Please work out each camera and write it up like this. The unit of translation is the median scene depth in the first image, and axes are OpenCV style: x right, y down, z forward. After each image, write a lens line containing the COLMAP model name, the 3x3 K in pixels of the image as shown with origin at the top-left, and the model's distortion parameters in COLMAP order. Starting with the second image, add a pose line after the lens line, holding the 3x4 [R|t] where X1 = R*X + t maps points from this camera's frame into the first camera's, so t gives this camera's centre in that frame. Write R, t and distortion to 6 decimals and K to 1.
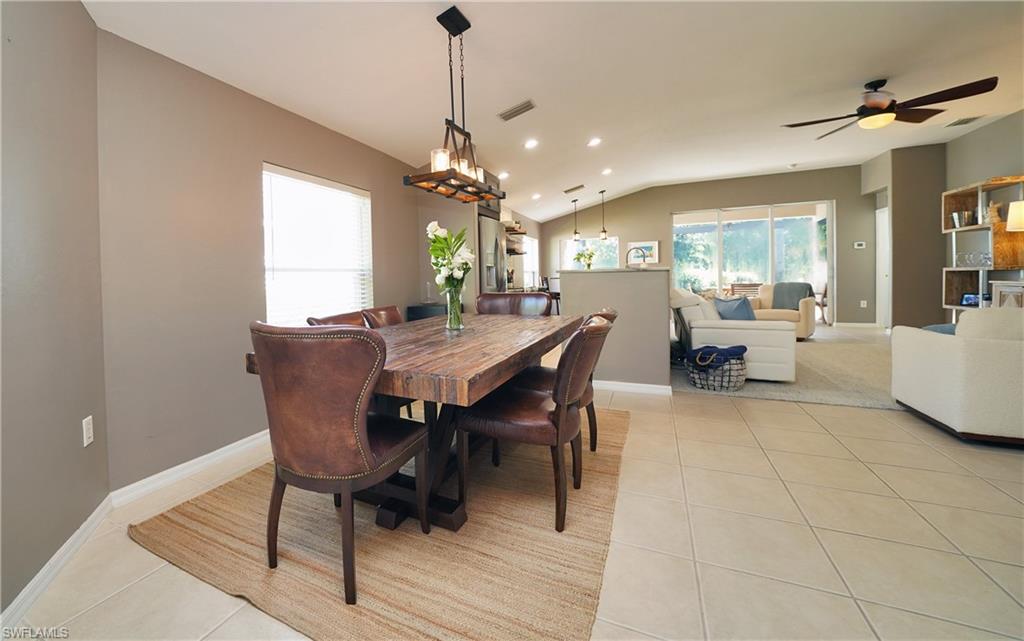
lens RADIAL K [[423.5, 0, 437.3], [0, 423.5, 282.0], [0, 0, 1]] dist [-0.000209, 0.000045]
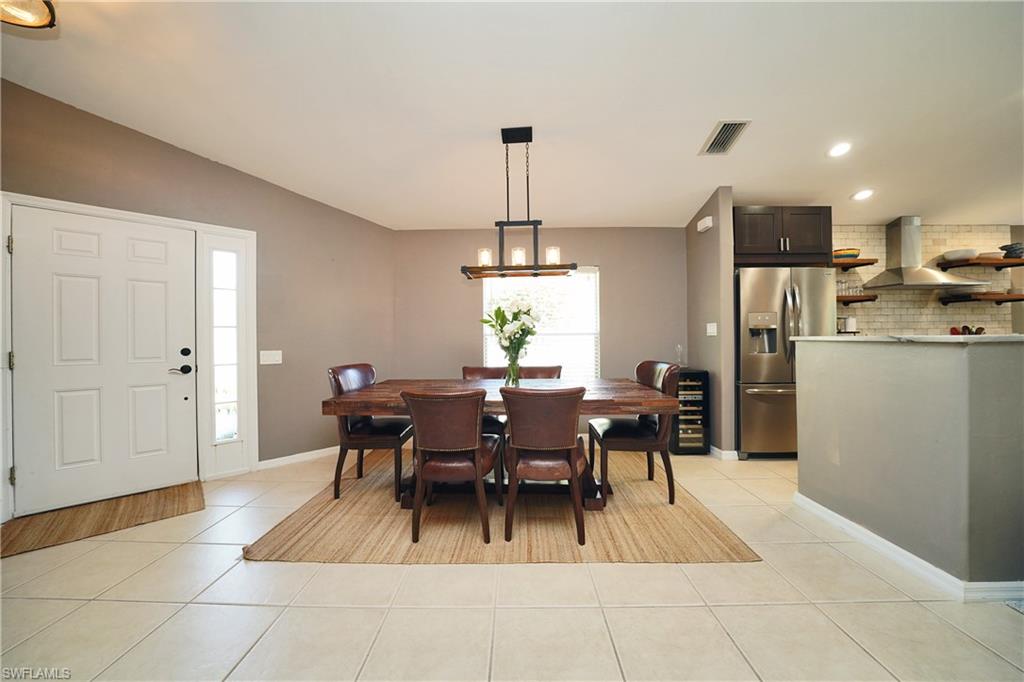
lens RADIAL K [[354.9, 0, 510.6], [0, 354.9, 341.1], [0, 0, 1]] dist [-0.020606, 0.000701]
pose [[0.458056, 0.026000, -0.888543, 0.354139], [-0.011474, 0.999662, 0.023336, -0.016407], [0.888849, -0.000494, 0.458200, 0.196165]]
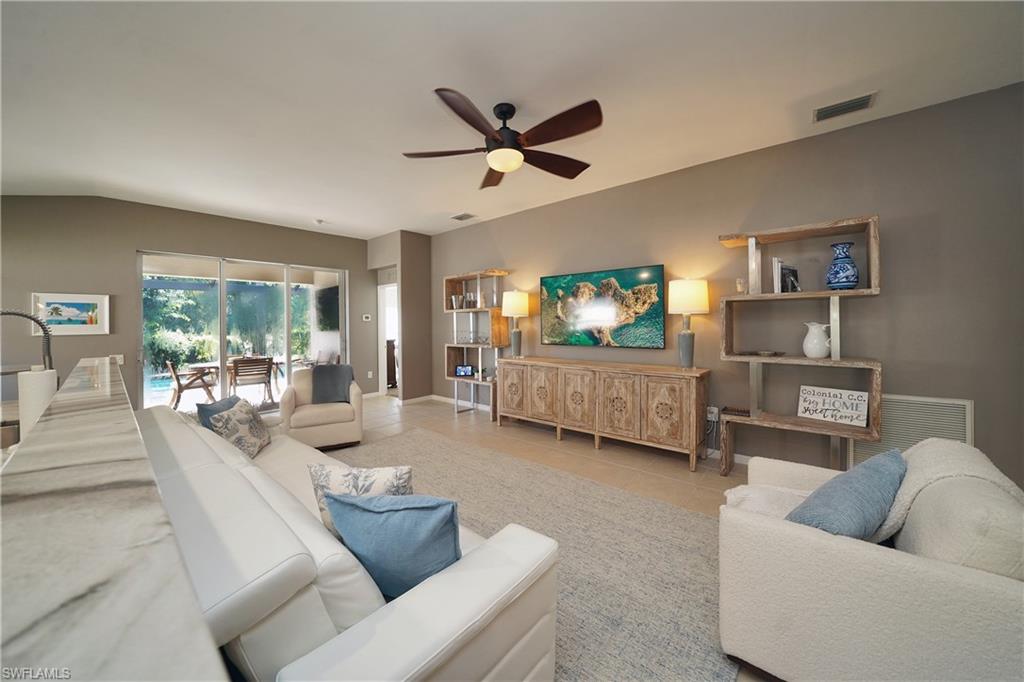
lens RADIAL K [[354.9, 0, 511.1], [0, 354.9, 319.9], [0, 0, 1]] dist [-0.020606, 0.000701]
pose [[0.224078, 0.027233, 0.974191, 0.275476], [0.020106, 0.999268, -0.032559, -0.053925], [-0.974364, 0.026883, 0.223366, 0.535347]]
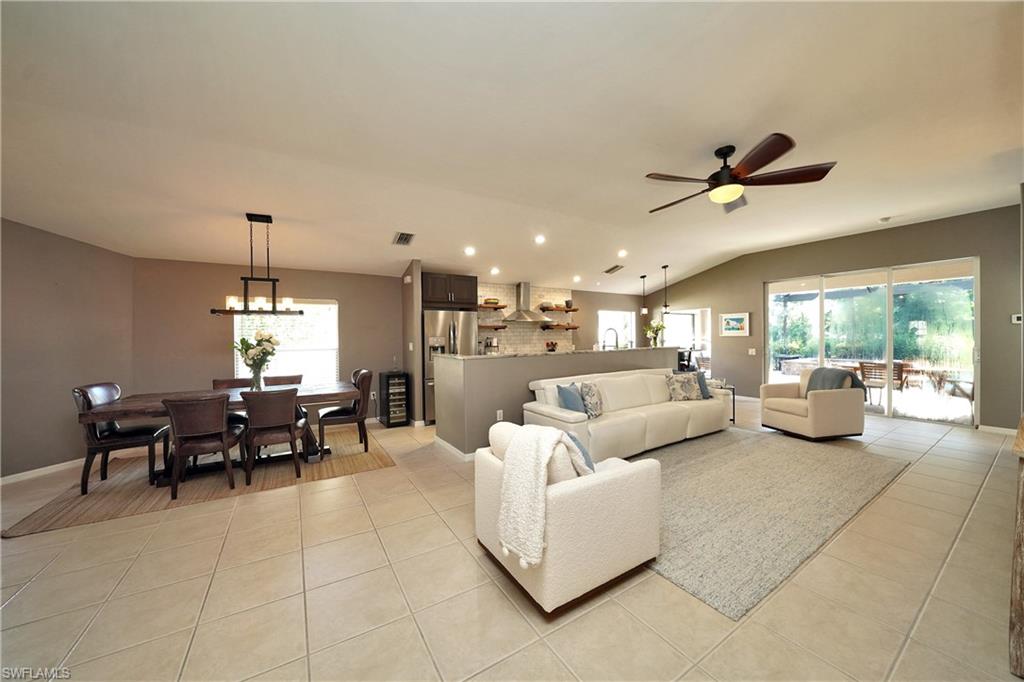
lens RADIAL K [[354.9, 0, 509.2], [0, 354.9, 341.2], [0, 0, 1]] dist [-0.020606, 0.000701]
pose [[0.862661, 0.020250, -0.505378, 0.633278], [-0.015280, 0.999786, 0.013977, -0.051244], [0.505552, -0.004336, 0.862785, 0.100312]]
